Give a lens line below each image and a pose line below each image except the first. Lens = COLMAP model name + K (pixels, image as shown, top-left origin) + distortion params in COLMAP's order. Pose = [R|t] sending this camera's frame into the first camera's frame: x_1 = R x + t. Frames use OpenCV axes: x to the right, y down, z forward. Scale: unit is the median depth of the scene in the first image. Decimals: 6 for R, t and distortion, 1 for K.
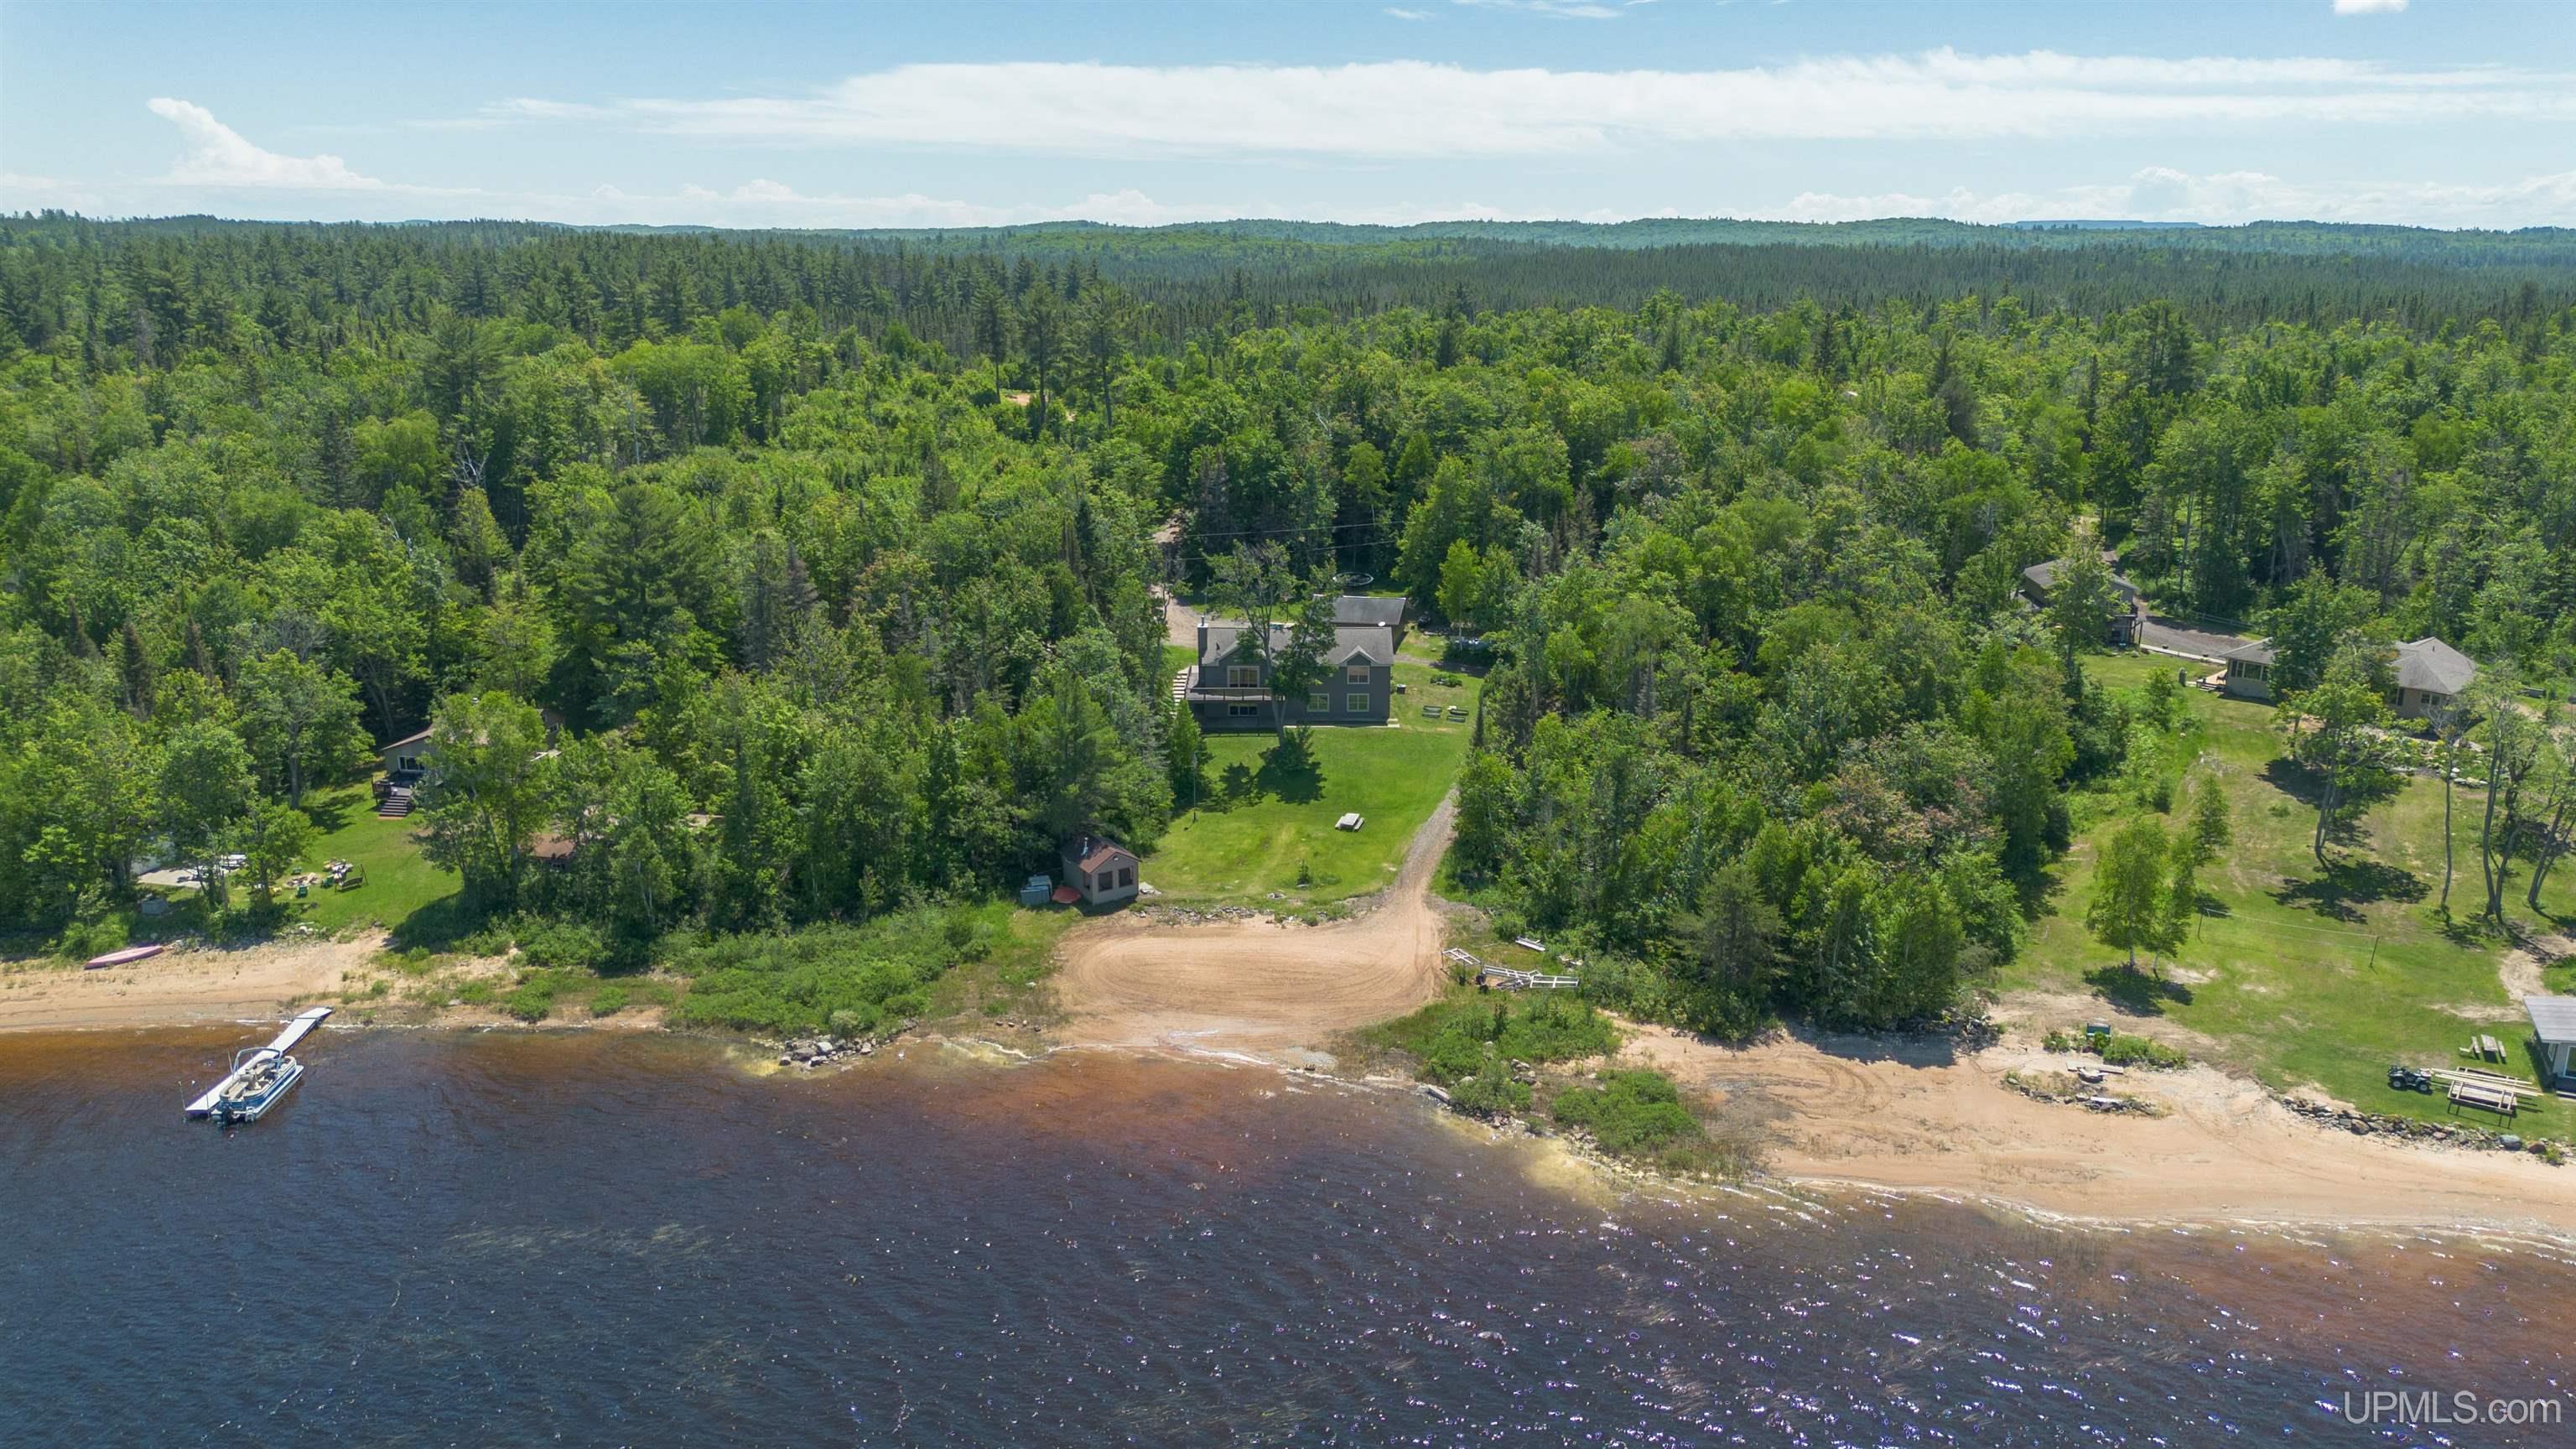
lens RADIAL K [[1812.8, 0, 1288.0], [0, 1812.8, 724.5], [0, 0, 1]] dist [0.221197, -0.266889]
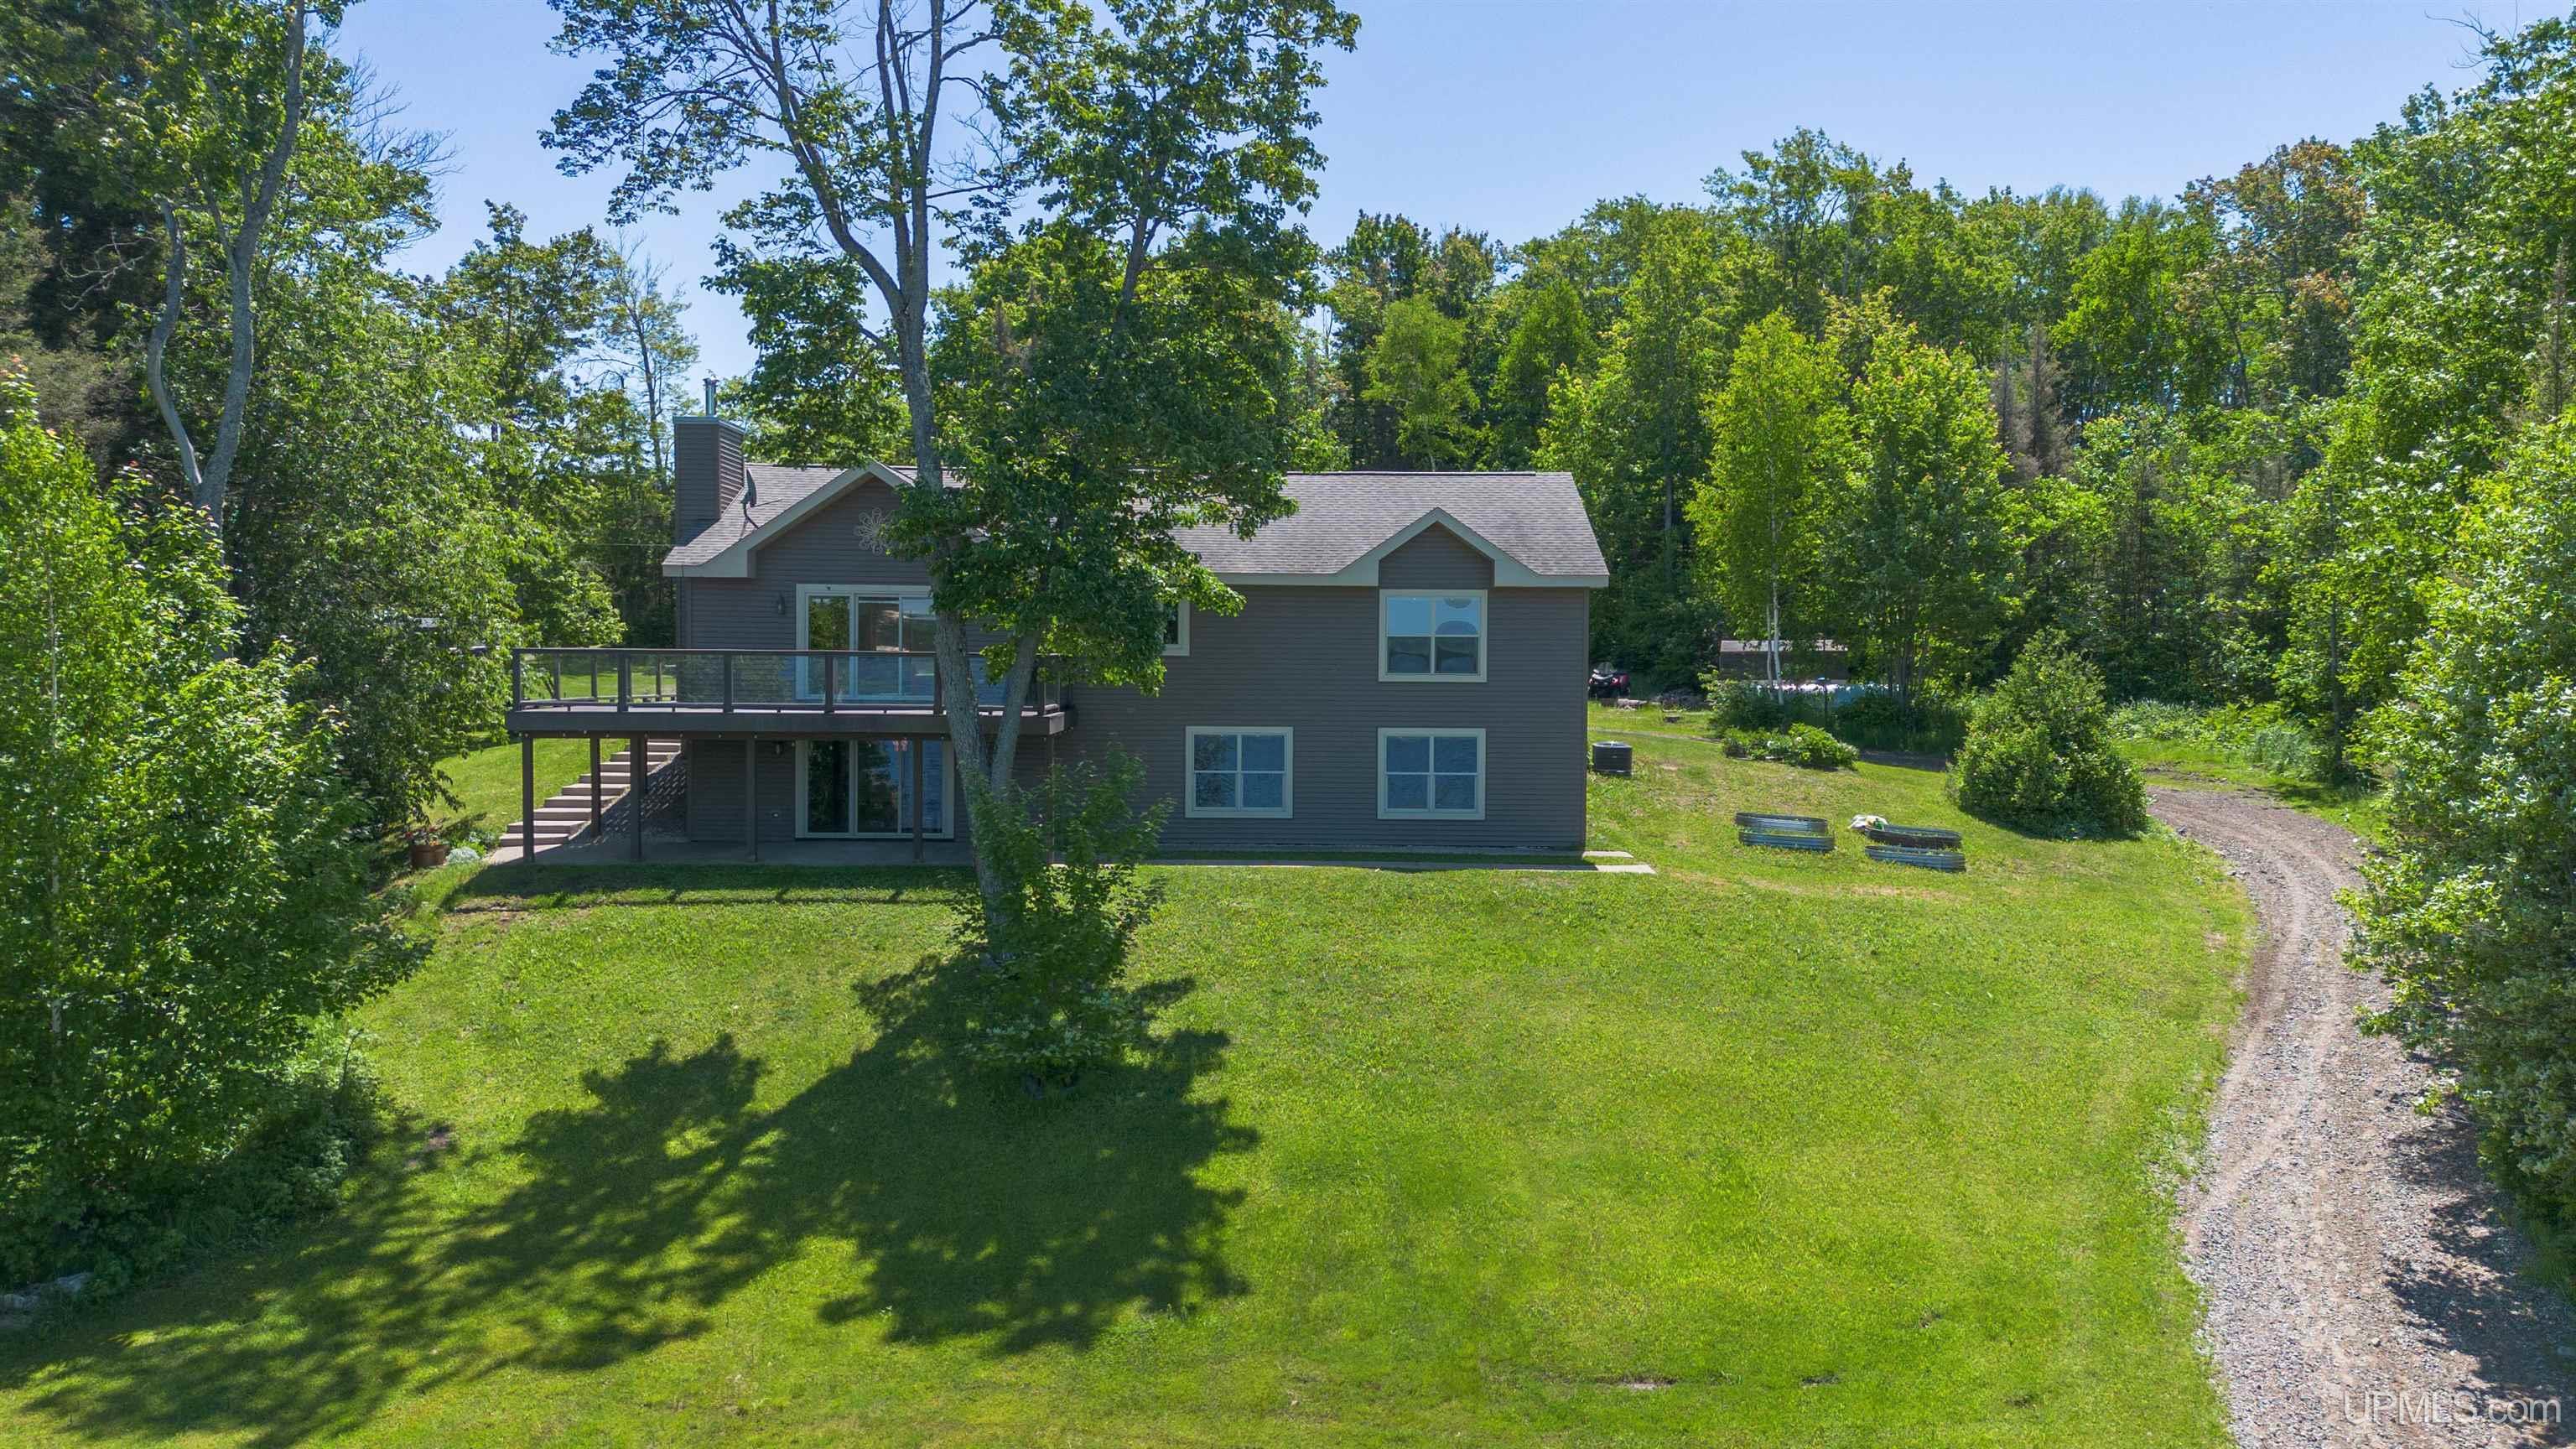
lens RADIAL K [[1828.3, 0, 1288.0], [0, 1828.3, 724.5], [0, 0, 1]] dist [0.094539, -0.095129]
pose [[0.999908, 0.002919, -0.013267, 0.031527], [-0.005837, 0.974205, -0.225591, 0.037442], [0.012267, 0.225648, 0.974132, 1.013571]]
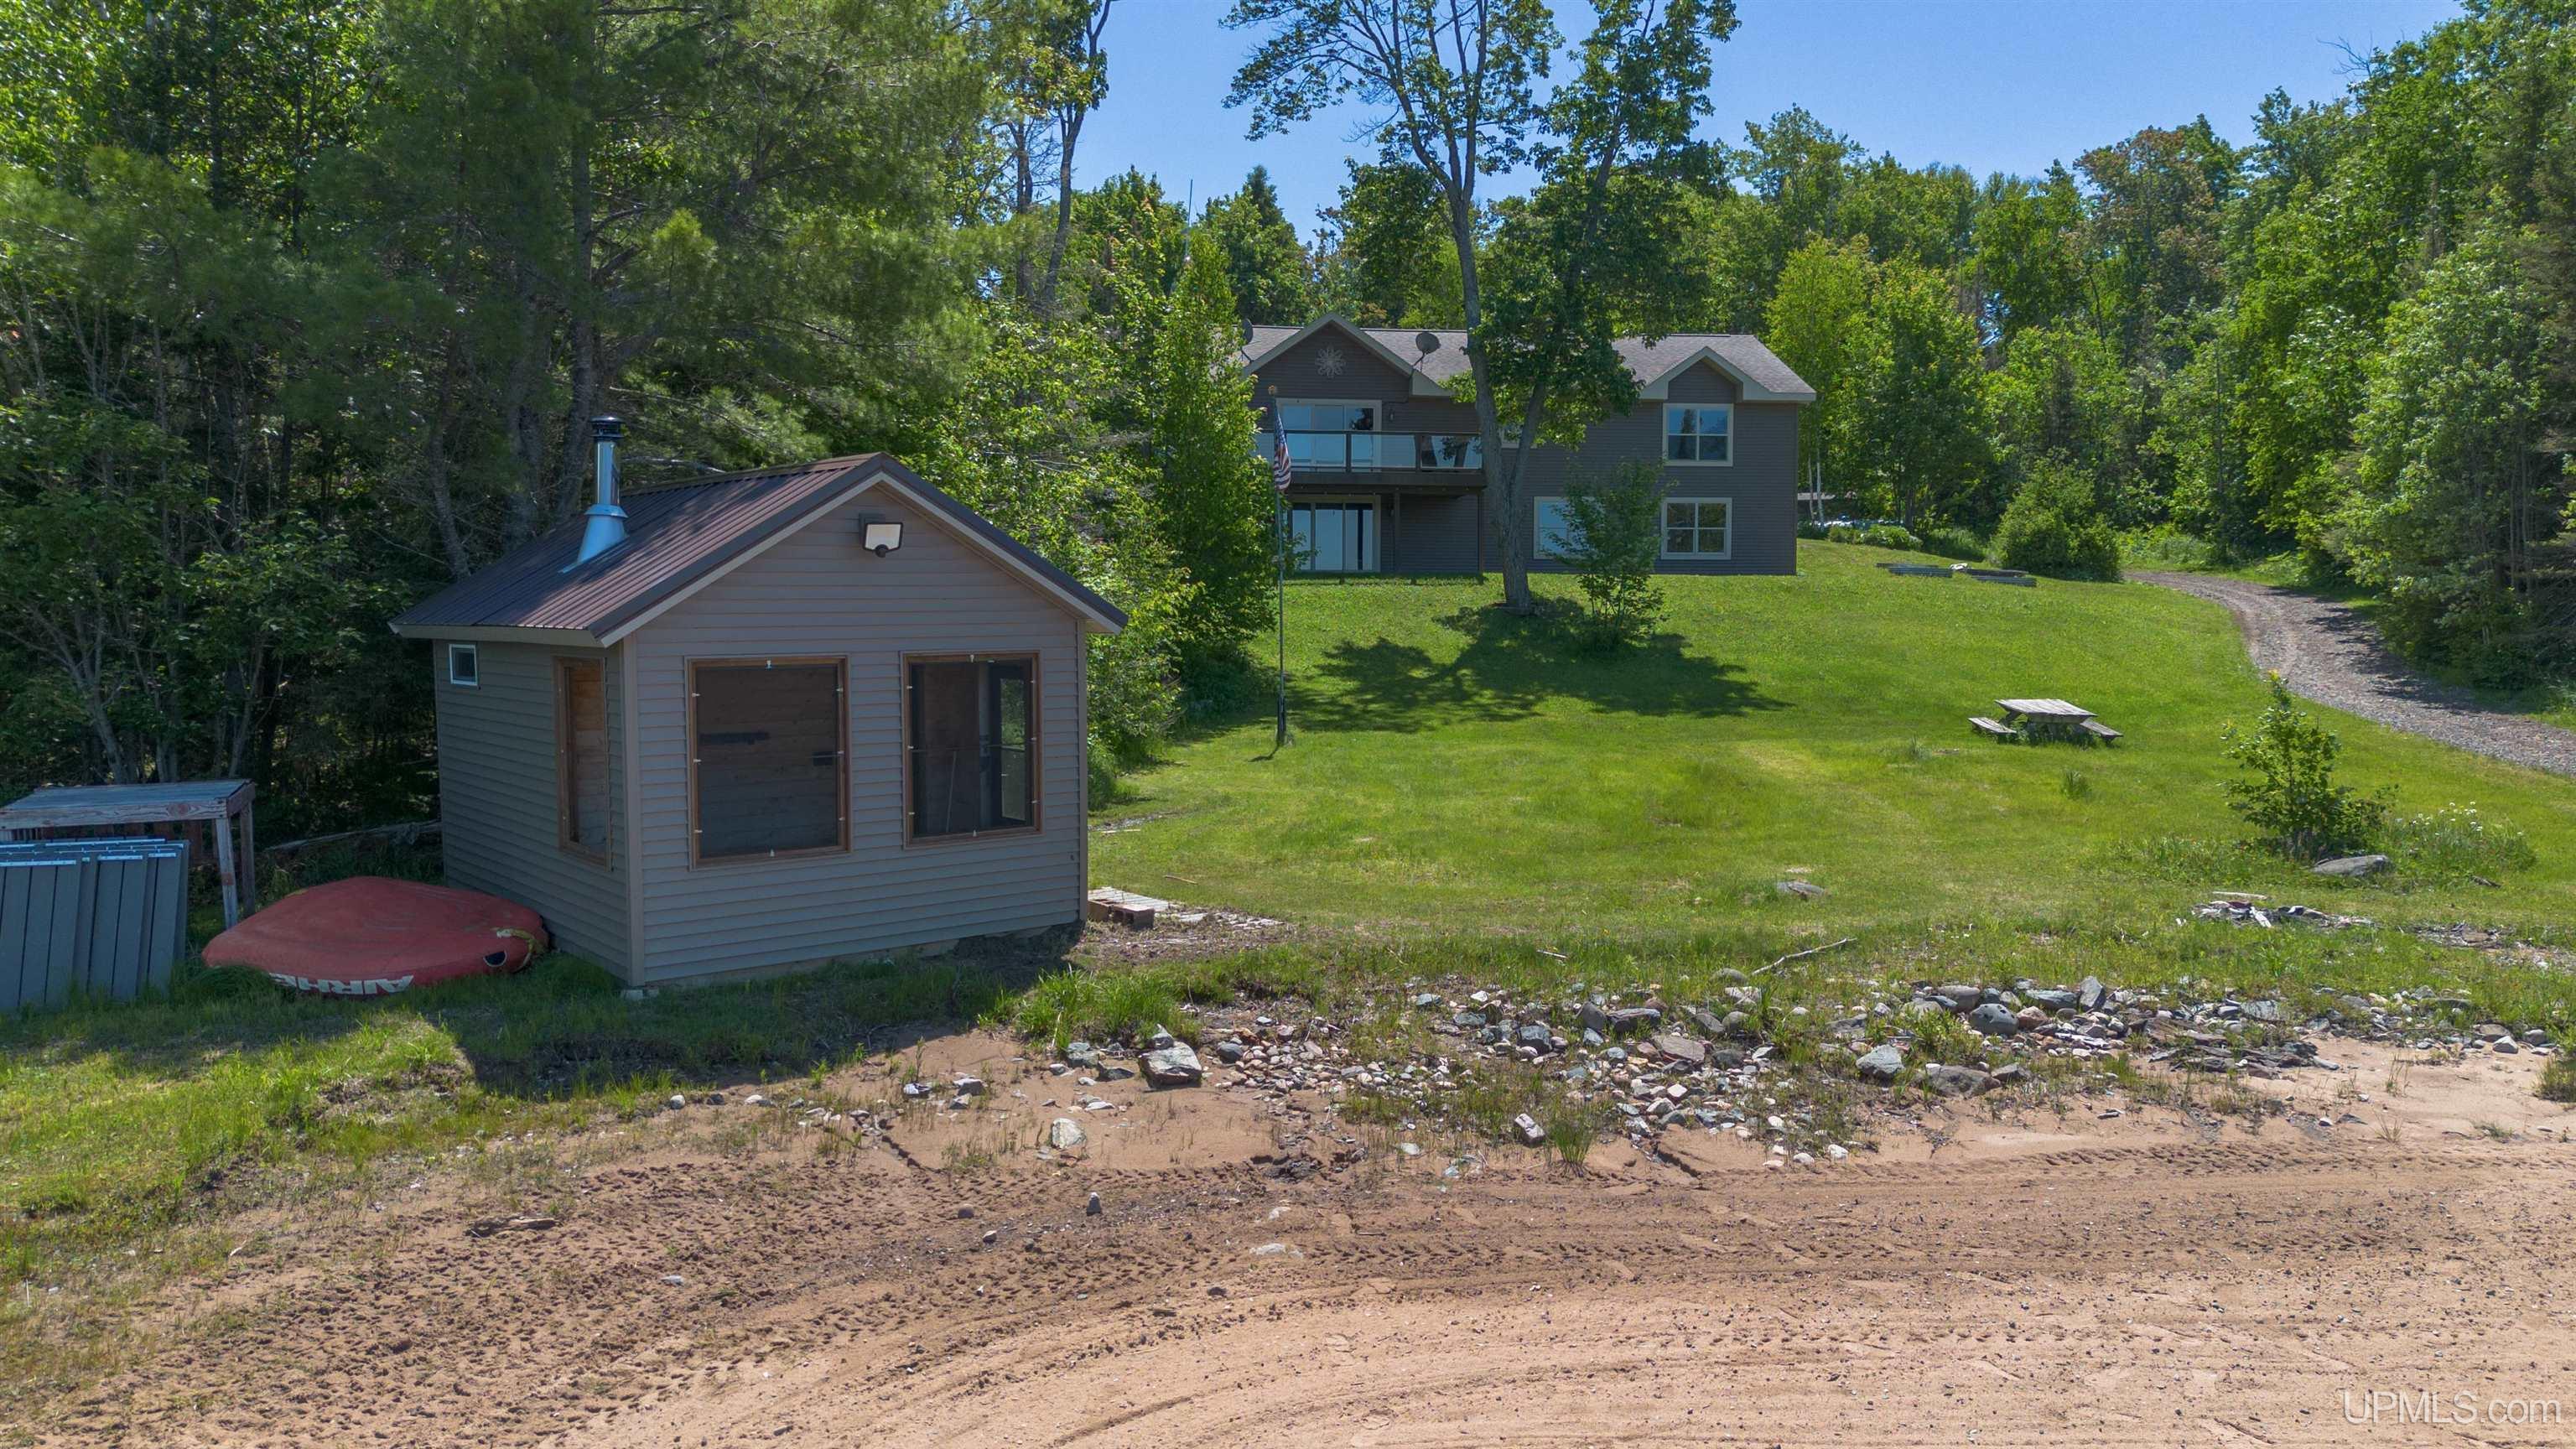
lens RADIAL K [[1828.3, 0, 1288.0], [0, 1828.3, 724.5], [0, 0, 1]] dist [0.094539, -0.095129]
pose [[0.993590, -0.005763, 0.112895, -0.084249], [0.029650, 0.977020, -0.211076, 0.107692], [-0.109084, 0.213071, 0.970928, 0.905469]]
